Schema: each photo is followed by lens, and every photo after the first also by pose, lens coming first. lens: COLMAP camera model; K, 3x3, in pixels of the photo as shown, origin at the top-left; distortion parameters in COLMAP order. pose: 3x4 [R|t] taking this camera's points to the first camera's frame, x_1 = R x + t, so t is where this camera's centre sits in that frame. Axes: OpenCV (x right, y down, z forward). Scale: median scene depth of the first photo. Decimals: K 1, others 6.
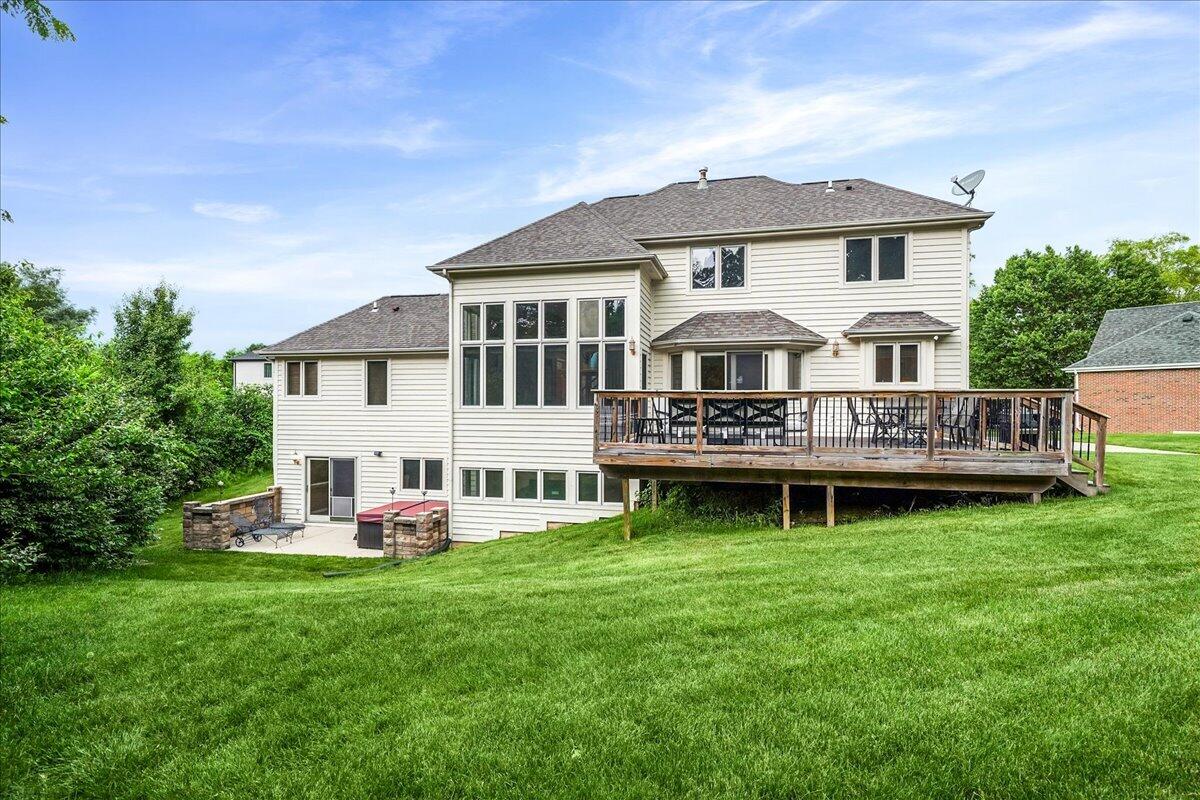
lens RADIAL K [[609.4, 0, 596.7], [0, 609.4, 405.2], [0, 0, 1]] dist [0.014680, 0.000050]
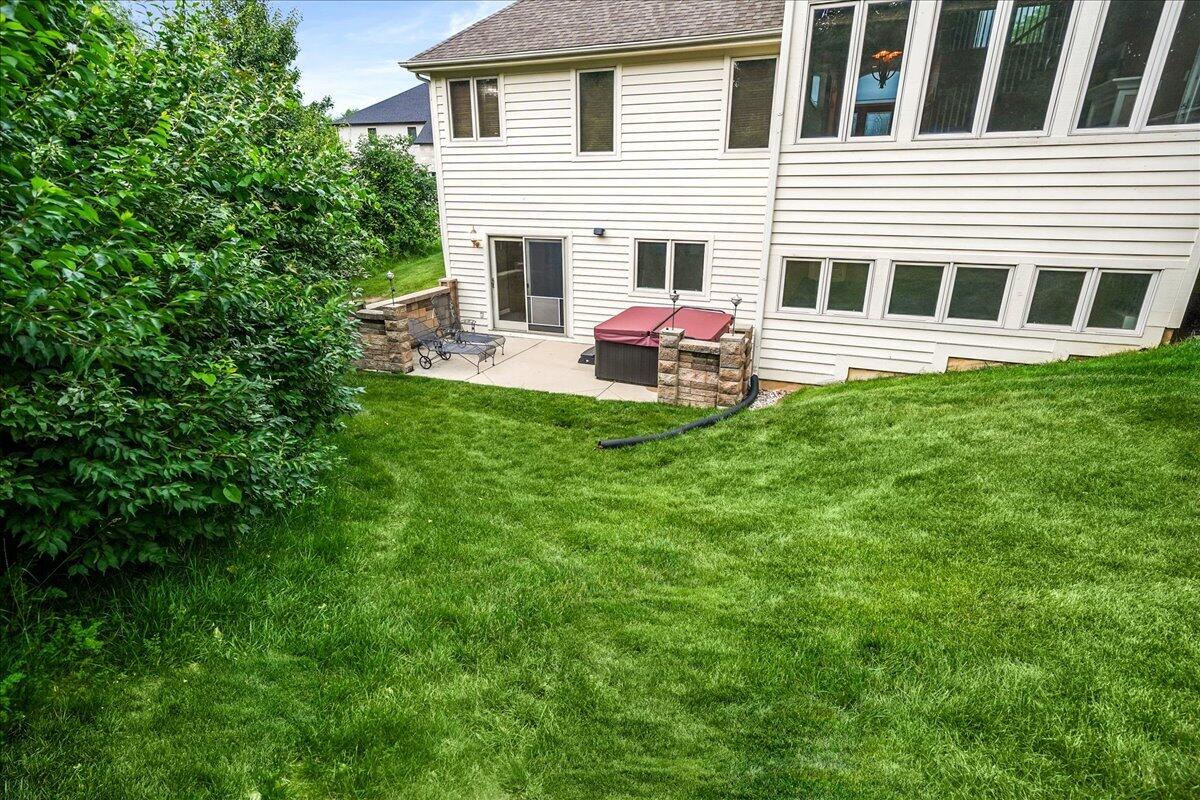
lens RADIAL K [[609.4, 0, 596.7], [0, 609.4, 405.2], [0, 0, 1]] dist [0.014680, 0.000050]
pose [[0.988927, 0.048286, -0.140324, -0.264541], [0.002007, 0.941145, 0.337998, 0.033803], [0.148386, -0.334537, 0.930627, 0.337209]]
